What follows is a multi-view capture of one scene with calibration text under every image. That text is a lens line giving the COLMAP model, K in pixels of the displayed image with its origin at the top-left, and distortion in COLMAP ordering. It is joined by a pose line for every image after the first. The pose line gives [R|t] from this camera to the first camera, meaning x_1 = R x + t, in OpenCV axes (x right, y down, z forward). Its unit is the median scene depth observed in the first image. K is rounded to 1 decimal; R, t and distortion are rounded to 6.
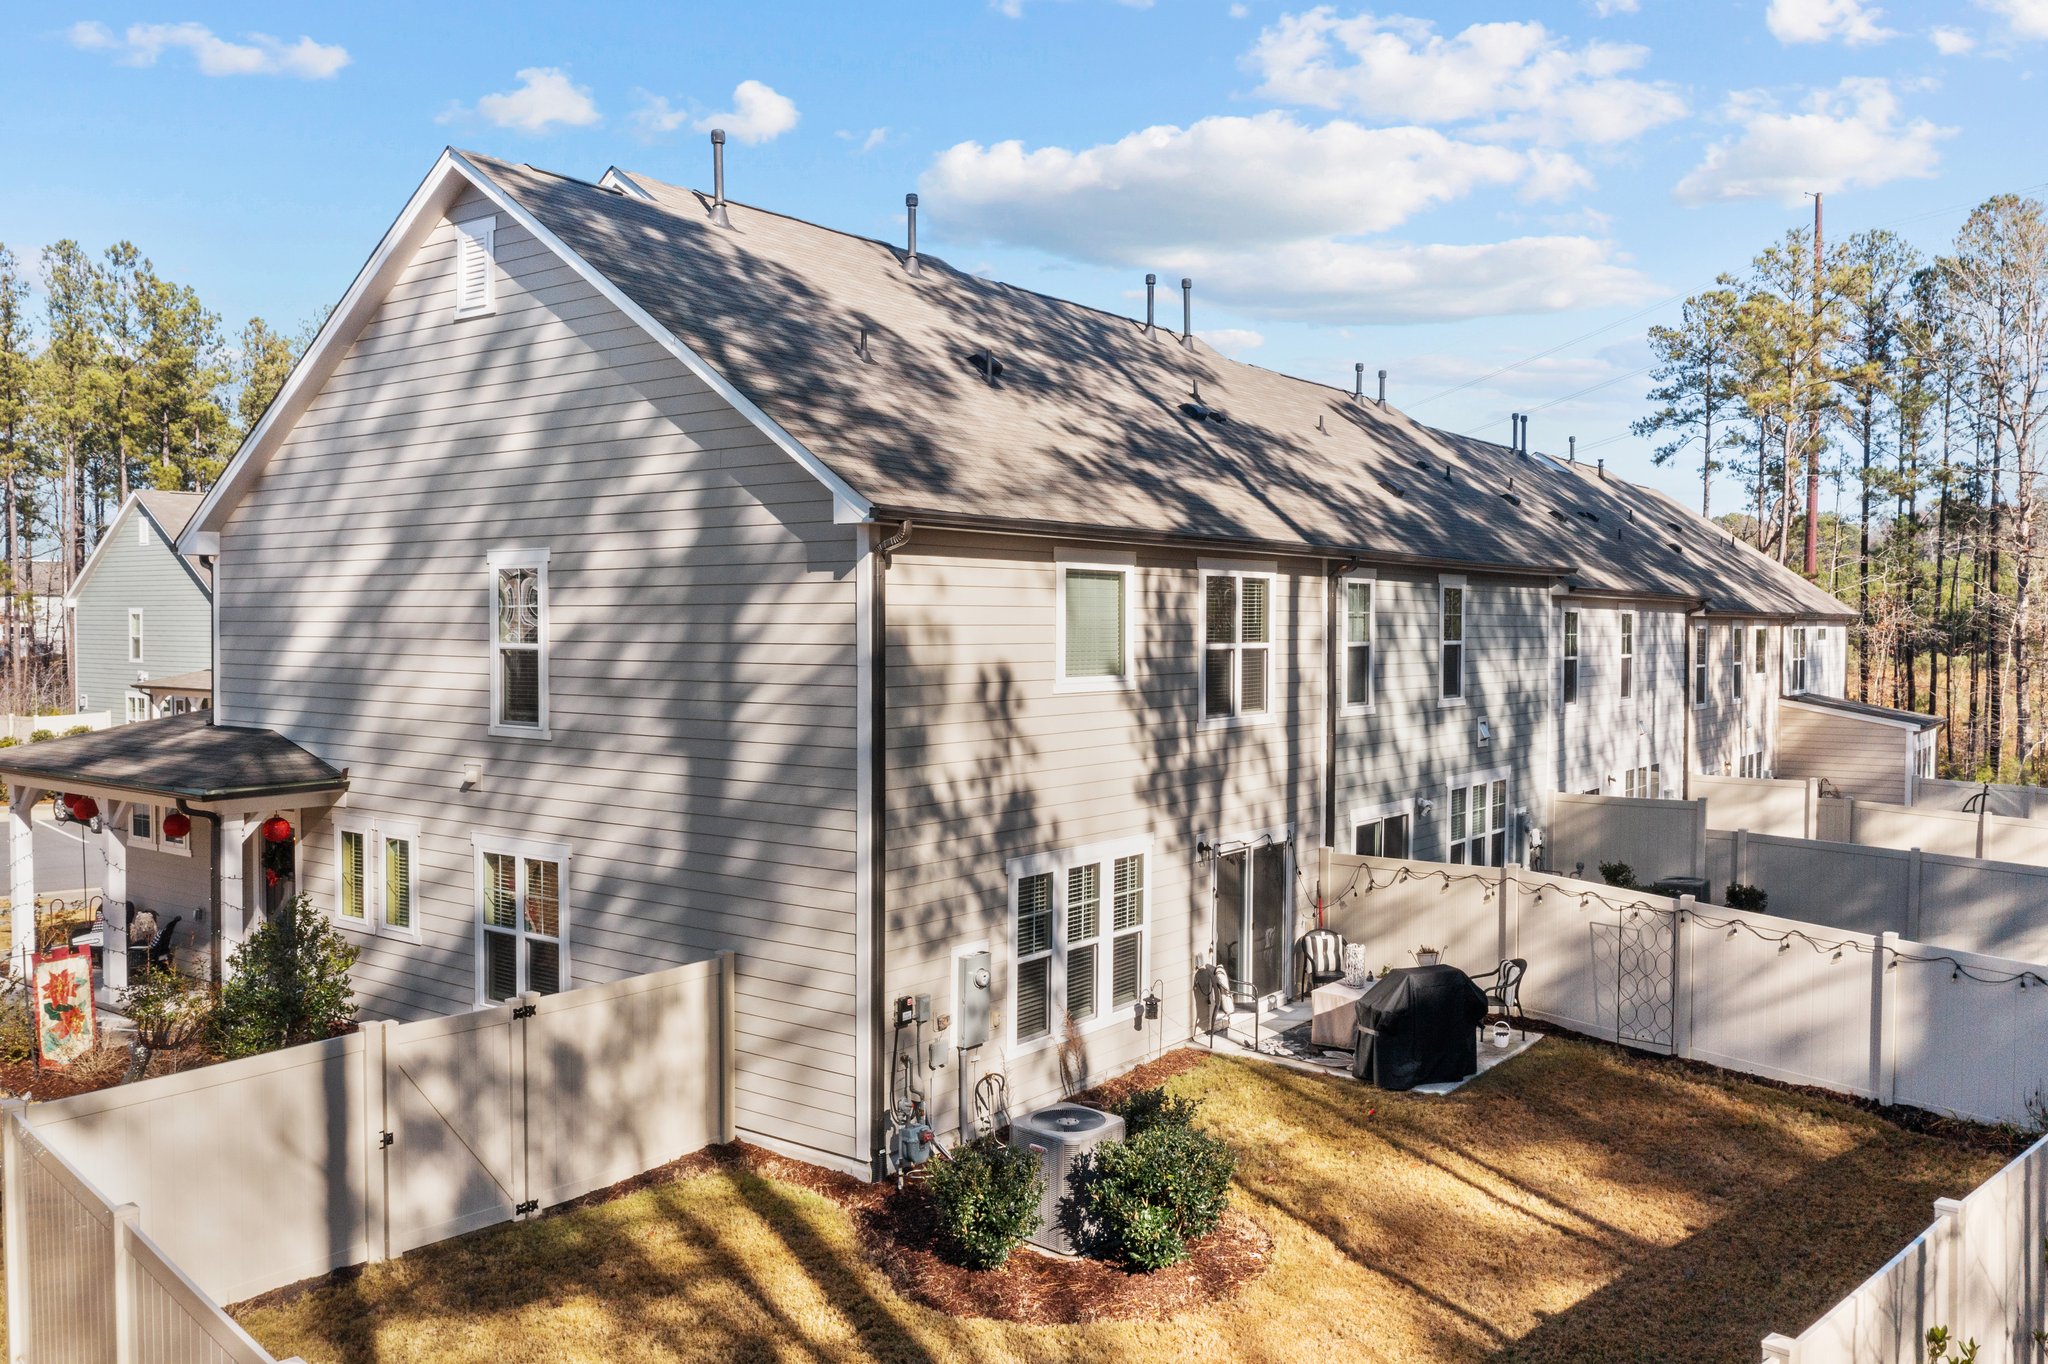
lens RADIAL K [[1618.2, 0, 1025.4], [0, 1618.2, 742.0], [0, 0, 1]] dist [-0.001374, -0.001241]
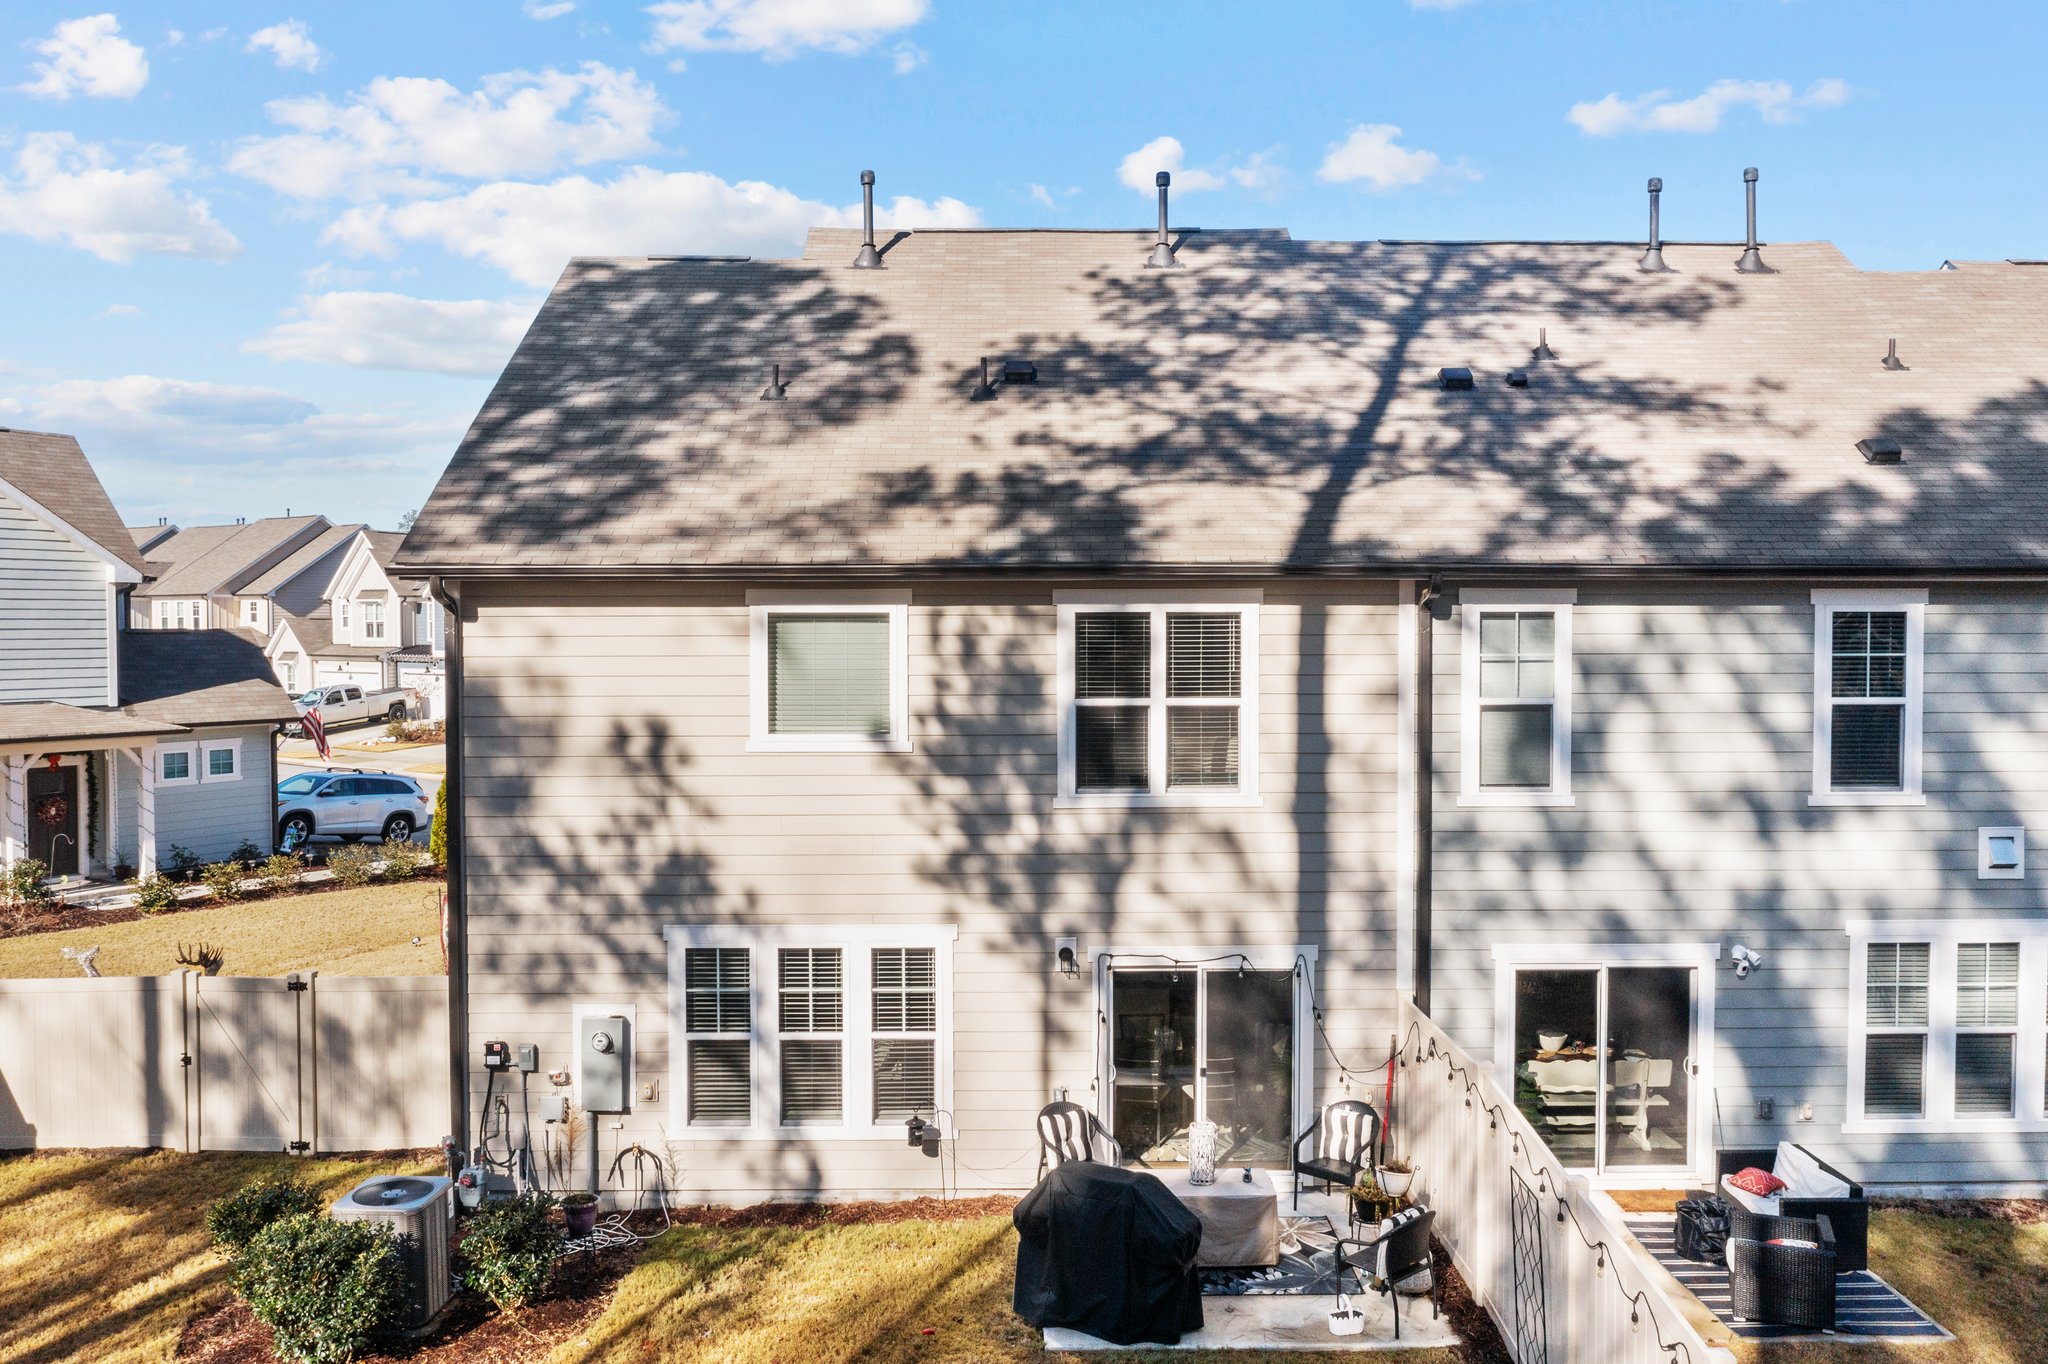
lens RADIAL K [[1614.9, 0, 1003.7], [0, 1614.9, 679.1], [0, 0, 1]] dist [-0.005655, -0.002838]
pose [[0.606546, 0.021851, -0.794748, 0.777214], [-0.053450, 0.998481, -0.013341, -0.061836], [0.793250, 0.050571, 0.606792, 0.527470]]
